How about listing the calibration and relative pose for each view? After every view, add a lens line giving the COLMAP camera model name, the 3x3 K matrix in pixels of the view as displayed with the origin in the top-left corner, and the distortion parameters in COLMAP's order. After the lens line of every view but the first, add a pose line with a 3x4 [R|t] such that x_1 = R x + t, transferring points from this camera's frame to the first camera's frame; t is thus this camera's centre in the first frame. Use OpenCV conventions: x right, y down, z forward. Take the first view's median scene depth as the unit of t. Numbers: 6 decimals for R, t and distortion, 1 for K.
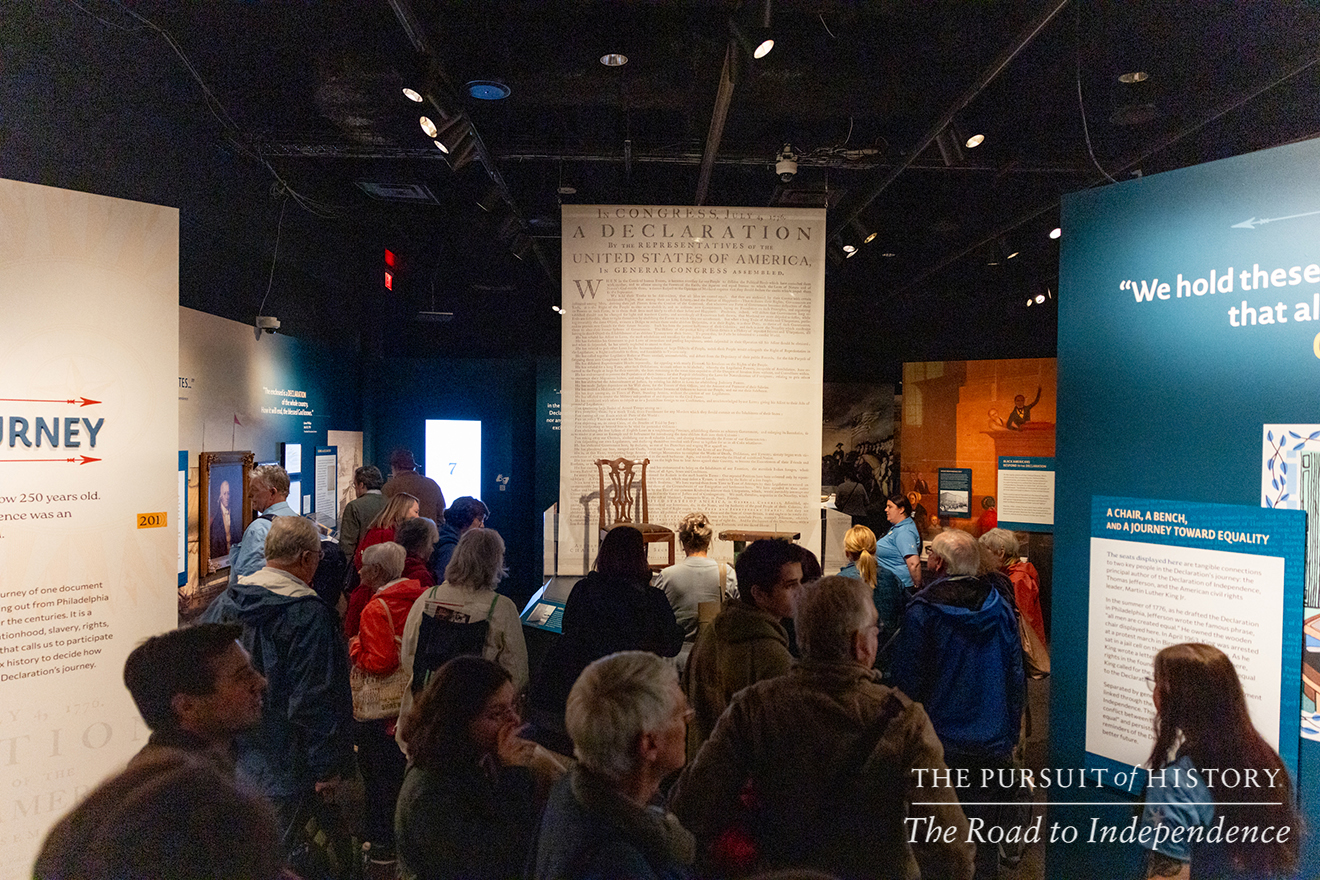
lens RADIAL K [[895.9, 0, 660.5], [0, 895.9, 453.1], [0, 0, 1]] dist [0.004177, -0.003316]
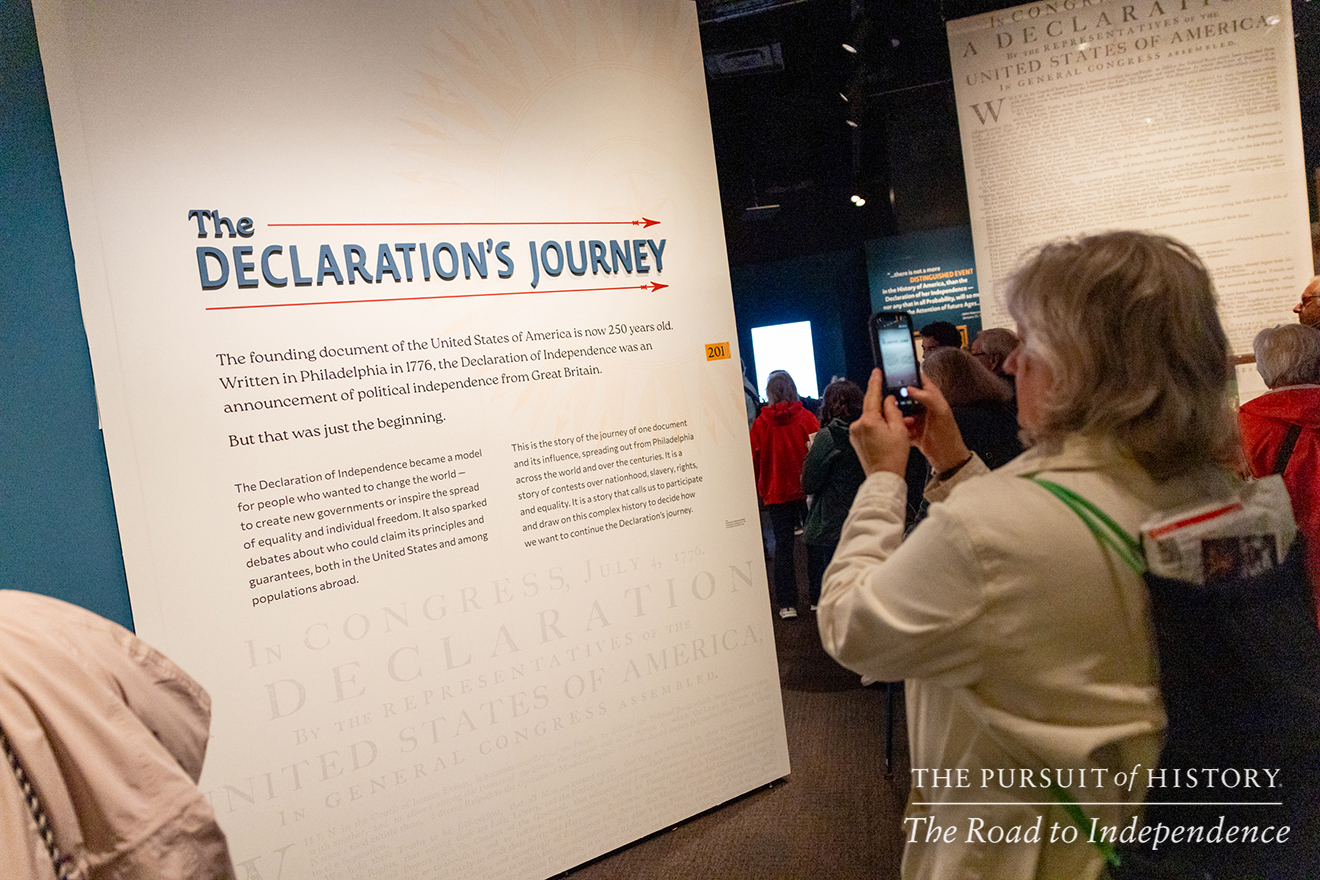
lens RADIAL K [[895.9, 0, 661.7], [0, 895.9, 447.3], [0, 0, 1]] dist [0.004177, -0.003316]
pose [[0.962830, -0.122513, -0.240725, -0.217000], [0.134003, 0.990468, 0.031889, 0.070209], [0.234524, -0.062961, 0.970069, 0.054704]]
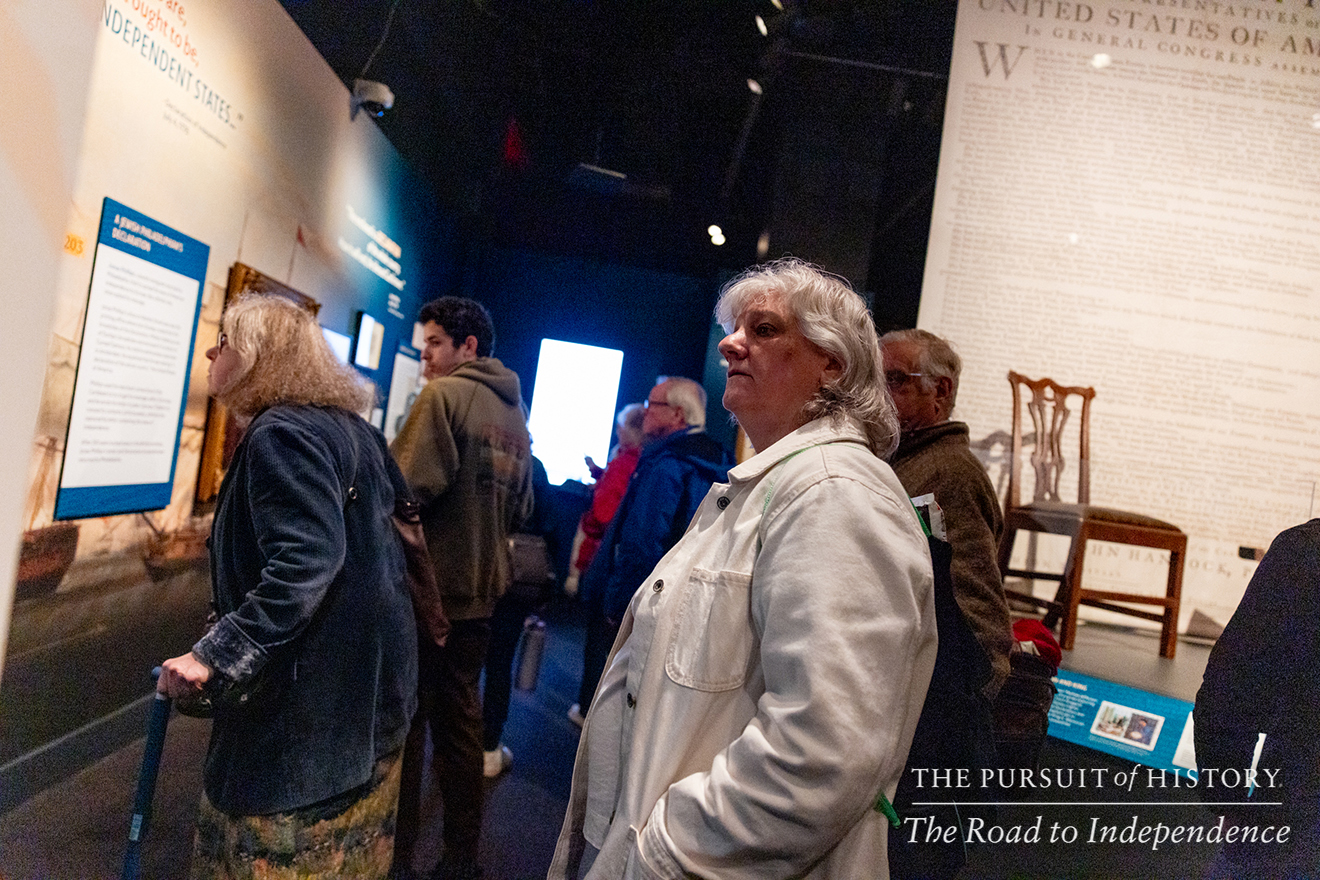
lens RADIAL K [[895.9, 0, 660.8], [0, 895.9, 444.2], [0, 0, 1]] dist [0.004177, -0.003316]
pose [[0.991214, 0.132202, -0.004152, -0.246784], [-0.132266, 0.990621, -0.034284, 0.086589], [-0.000419, 0.034532, 0.999404, 0.475644]]
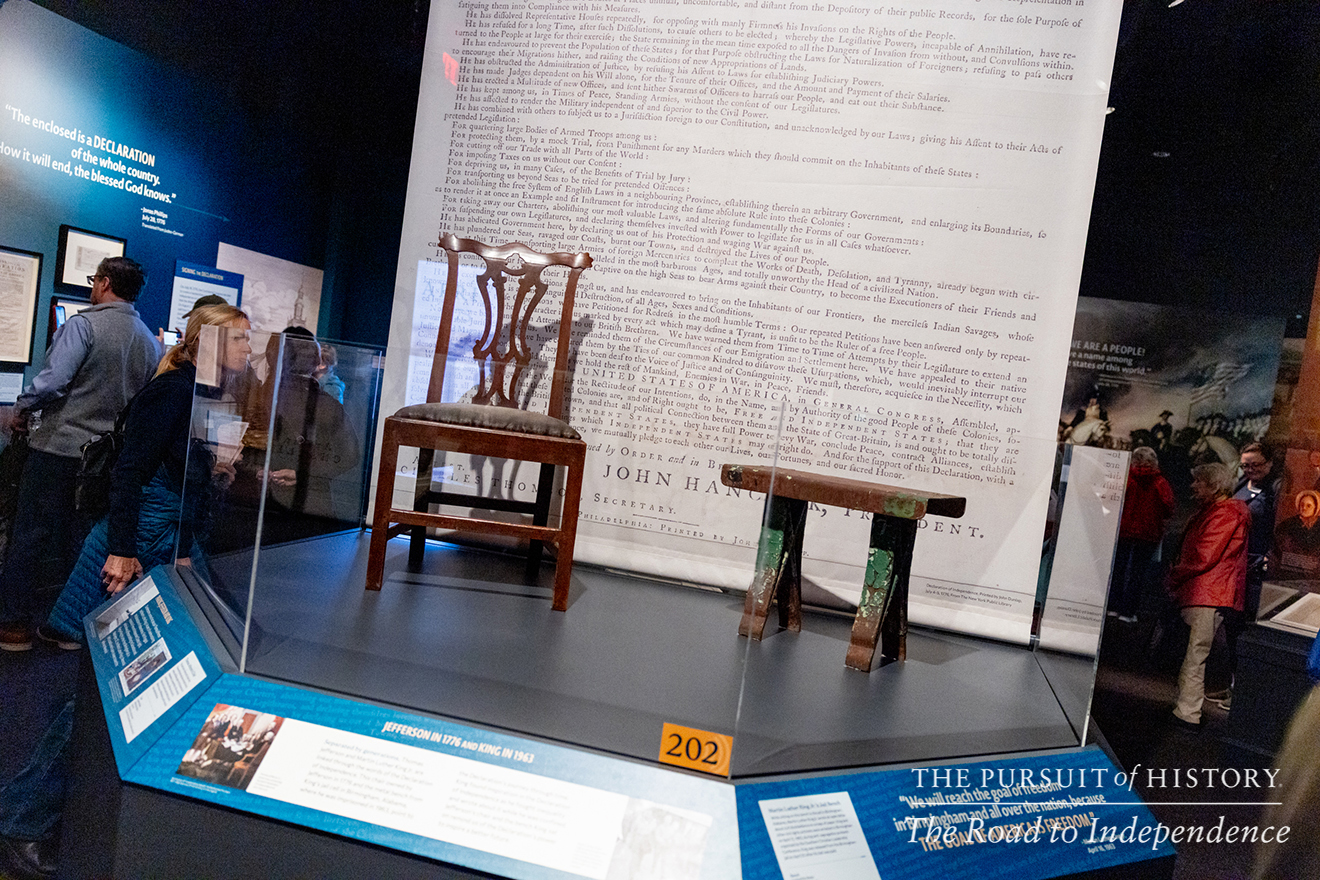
lens RADIAL K [[1058.4, 0, 666.5], [0, 1058.4, 445.1], [0, 0, 1]] dist [0.002924, 0.005865]
pose [[0.959912, 0.130171, -0.248245, 0.135994], [-0.126752, 0.991487, 0.029776, 0.067372], [0.250007, 0.002883, 0.968240, 0.558952]]
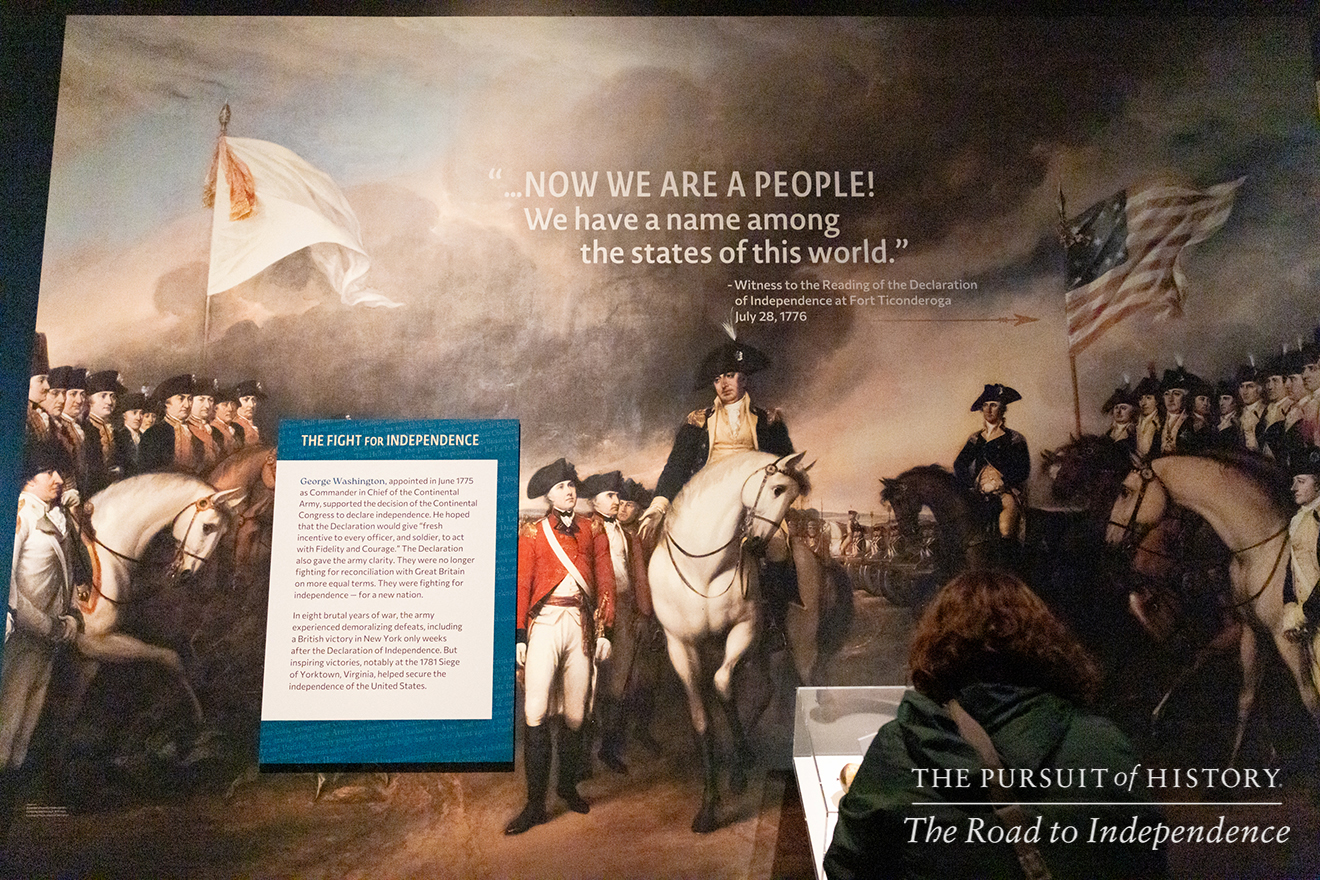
lens RADIAL K [[895.9, 0, 659.1], [0, 895.9, 440.4], [0, 0, 1]] dist [0.004177, -0.003316]
pose [[0.999698, -0.023223, -0.007976, 0.312345], [0.021730, 0.987984, -0.153020, 0.042631], [0.011434, 0.152800, 0.988191, 1.839569]]
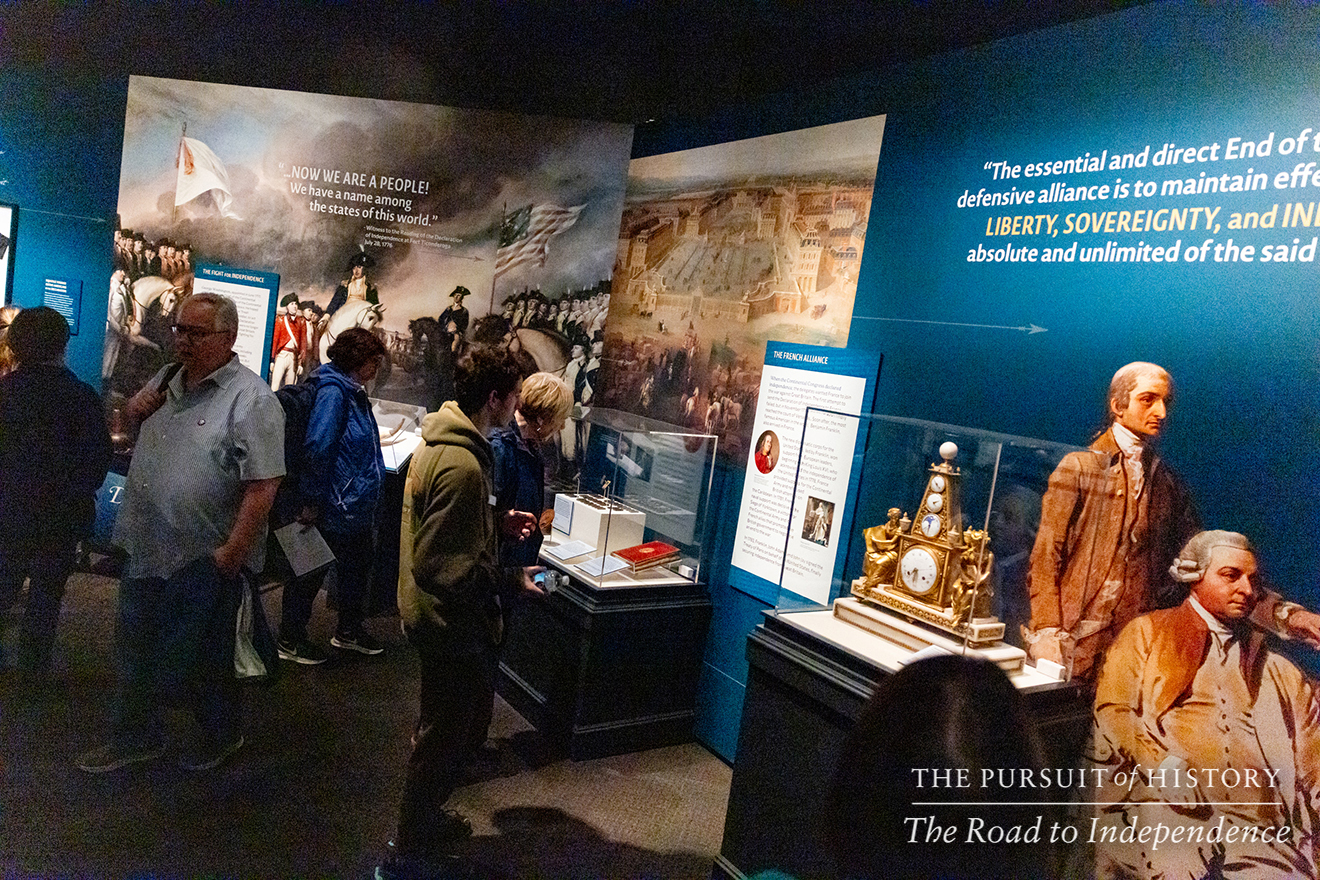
lens RADIAL K [[895.9, 0, 660.7], [0, 895.9, 450.2], [0, 0, 1]] dist [0.004177, -0.003316]
pose [[0.959445, 0.157490, -0.233798, 0.788565], [-0.140173, 0.986116, 0.089029, 0.020554], [0.244573, -0.052646, 0.968201, 1.466717]]
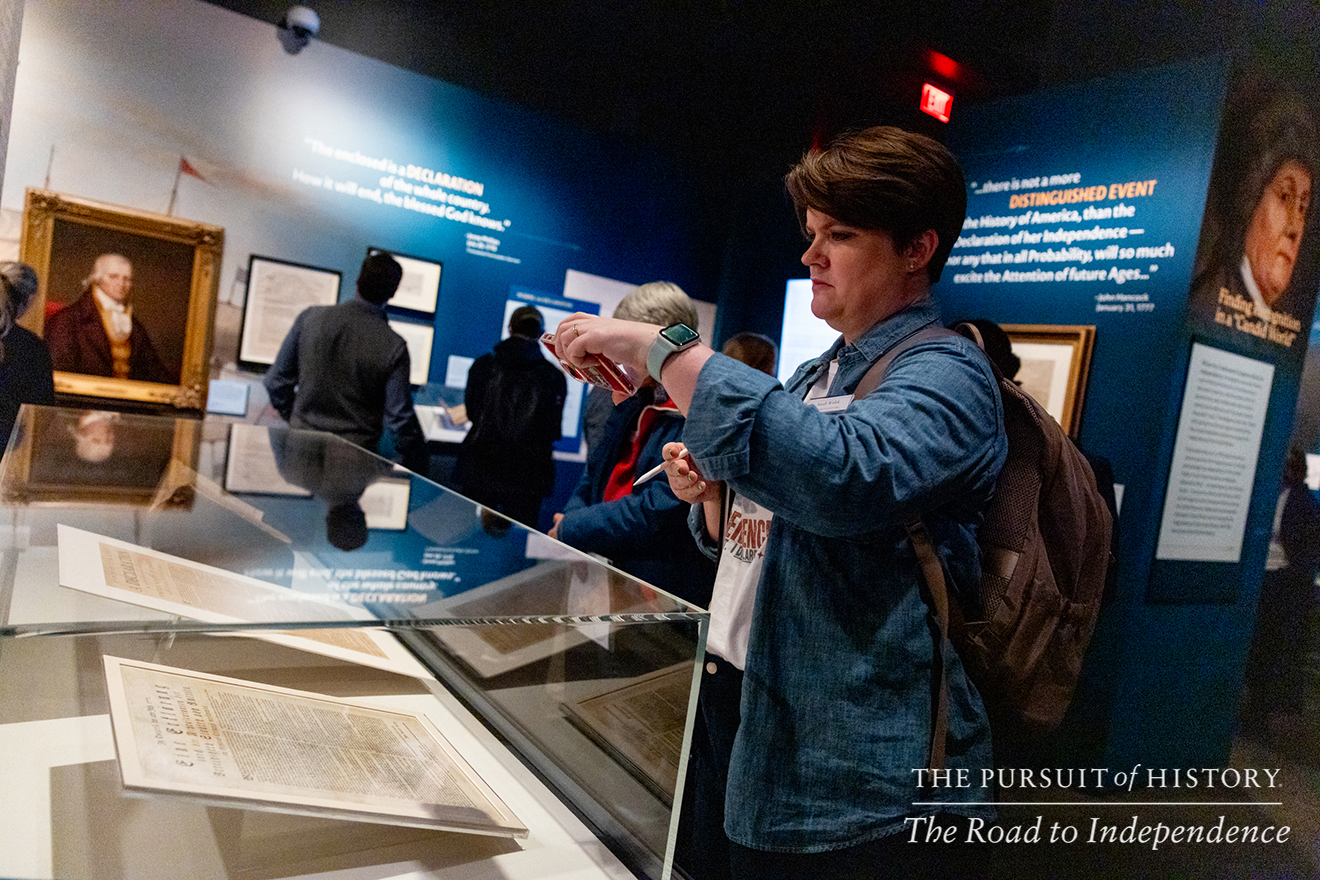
lens RADIAL K [[895.9, 0, 663.4], [0, 895.9, 432.1], [0, 0, 1]] dist [0.004177, -0.003316]
pose [[0.535527, 0.103084, -0.838203, 0.240084], [-0.156026, 0.987513, 0.021762, 0.080705], [0.829980, 0.119127, 0.544923, 1.027343]]
